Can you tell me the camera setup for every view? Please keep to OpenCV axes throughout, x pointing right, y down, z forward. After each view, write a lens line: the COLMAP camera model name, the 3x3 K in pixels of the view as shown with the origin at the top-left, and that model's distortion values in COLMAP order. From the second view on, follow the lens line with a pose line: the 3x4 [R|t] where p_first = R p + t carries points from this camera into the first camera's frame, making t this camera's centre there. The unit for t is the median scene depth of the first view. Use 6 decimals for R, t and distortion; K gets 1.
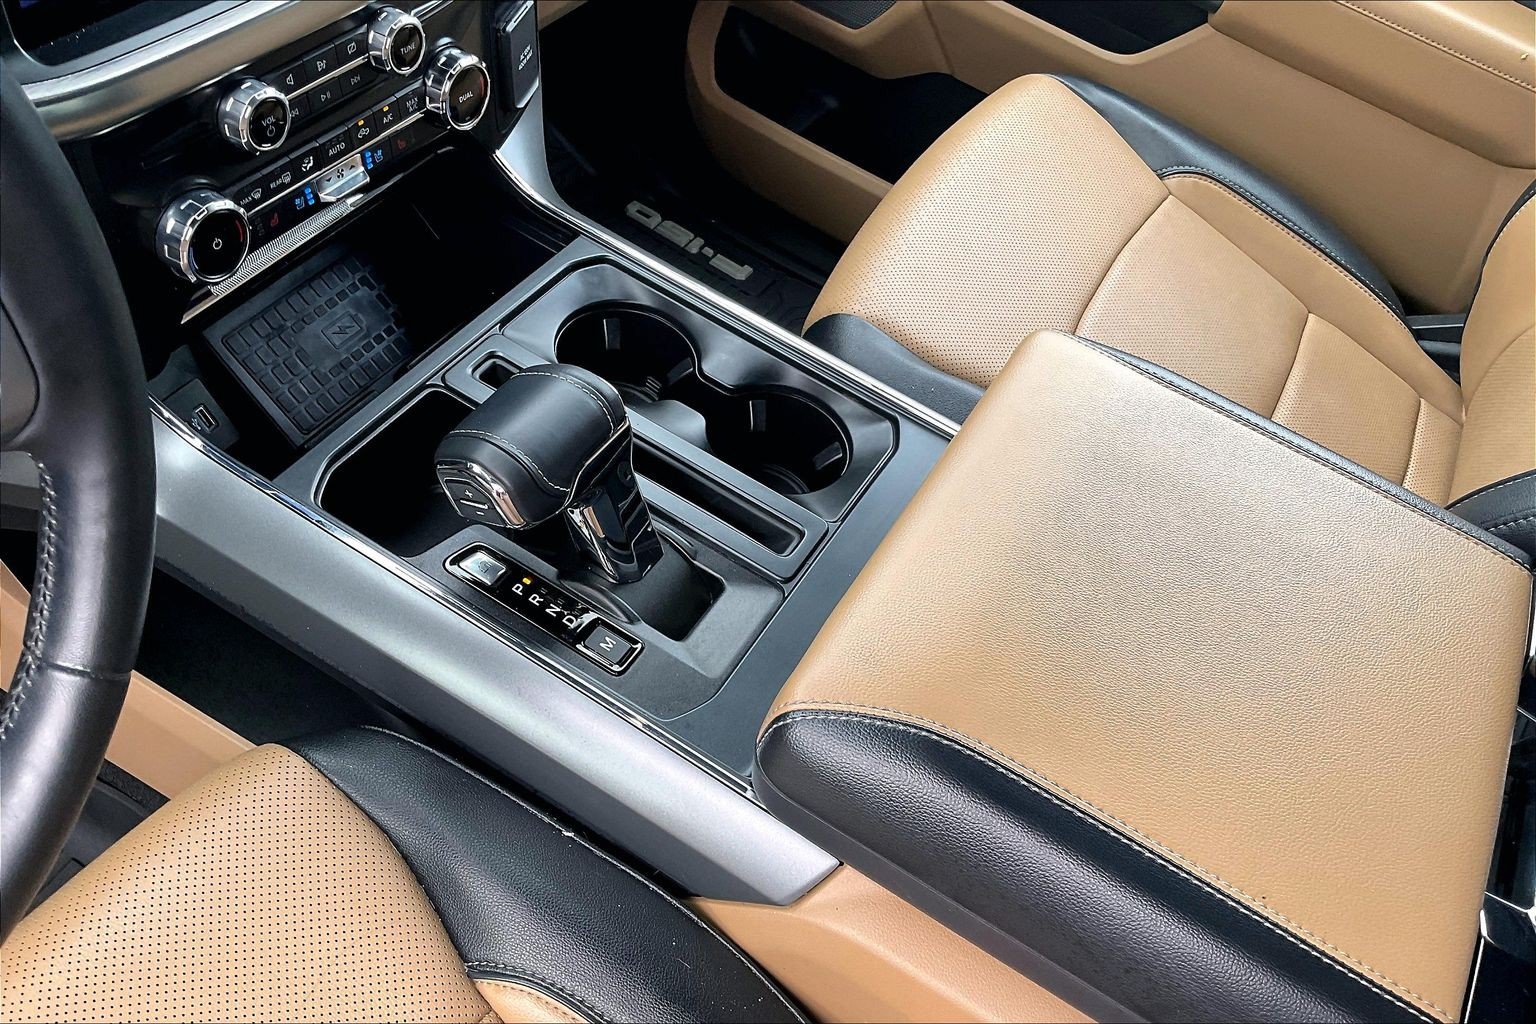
lens RADIAL K [[1271.2, 0, 774.0], [0, 1271.2, 506.5], [0, 0, 1]] dist [0.079095, -0.096249]
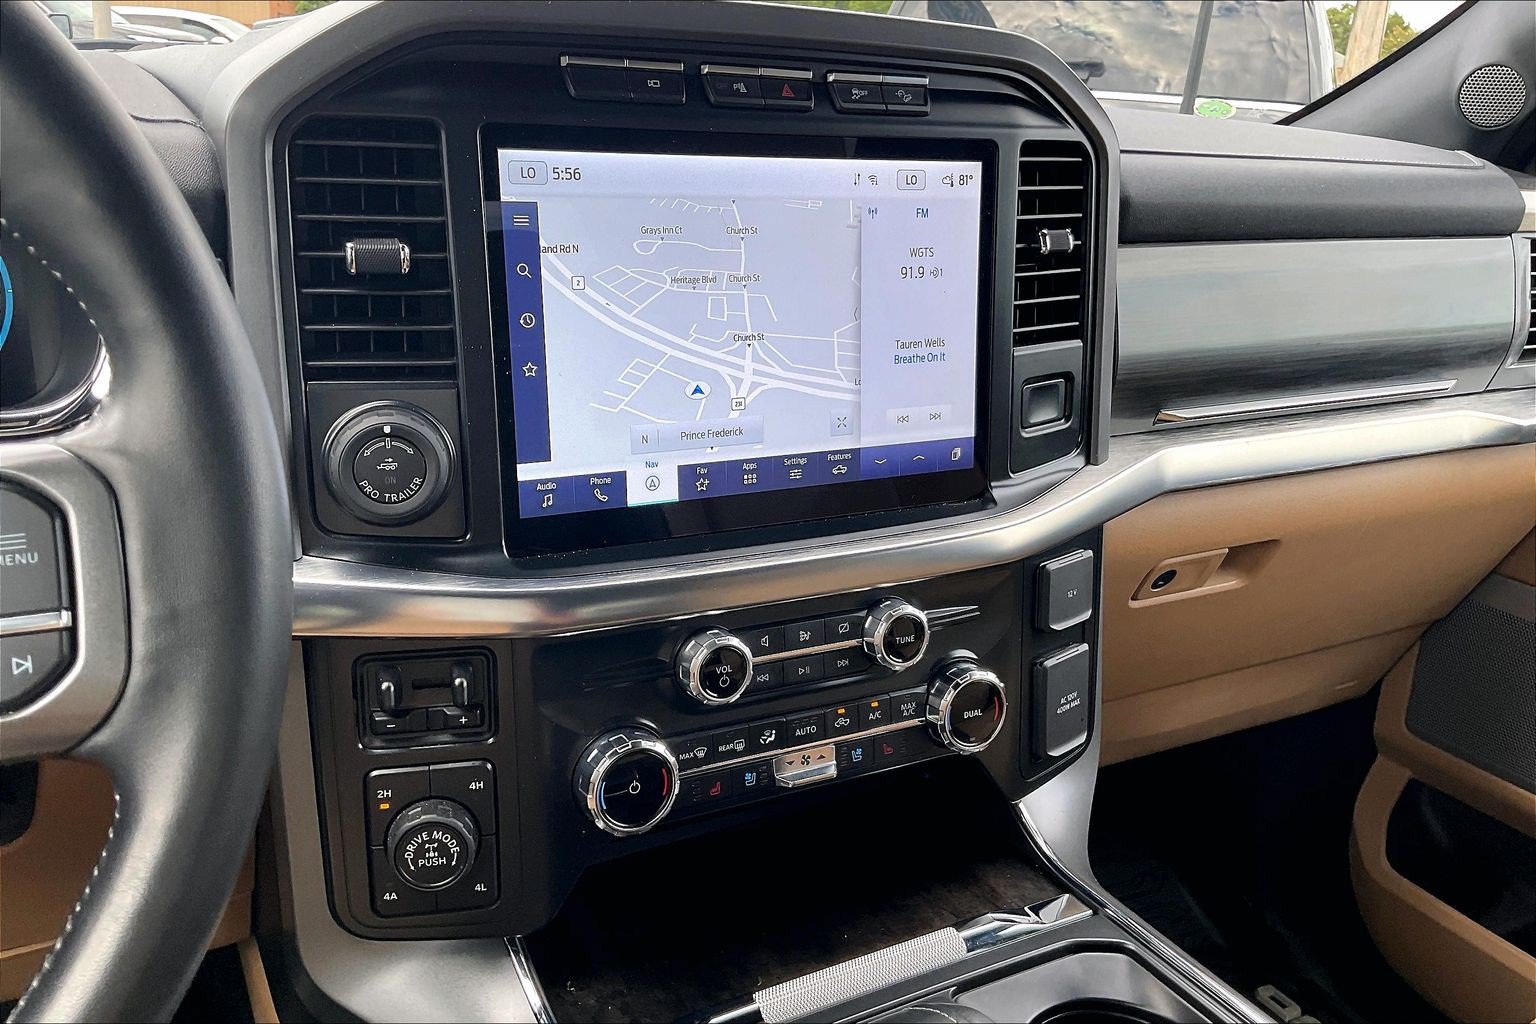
lens RADIAL K [[1271.2, 0, 774.0], [0, 1271.2, 506.5], [0, 0, 1]] dist [0.079095, -0.096249]
pose [[0.855698, 0.008957, -0.517397, 0.100531], [-0.308552, 0.811499, -0.496251, 0.044884], [0.415423, 0.584285, 0.697162, 0.262904]]
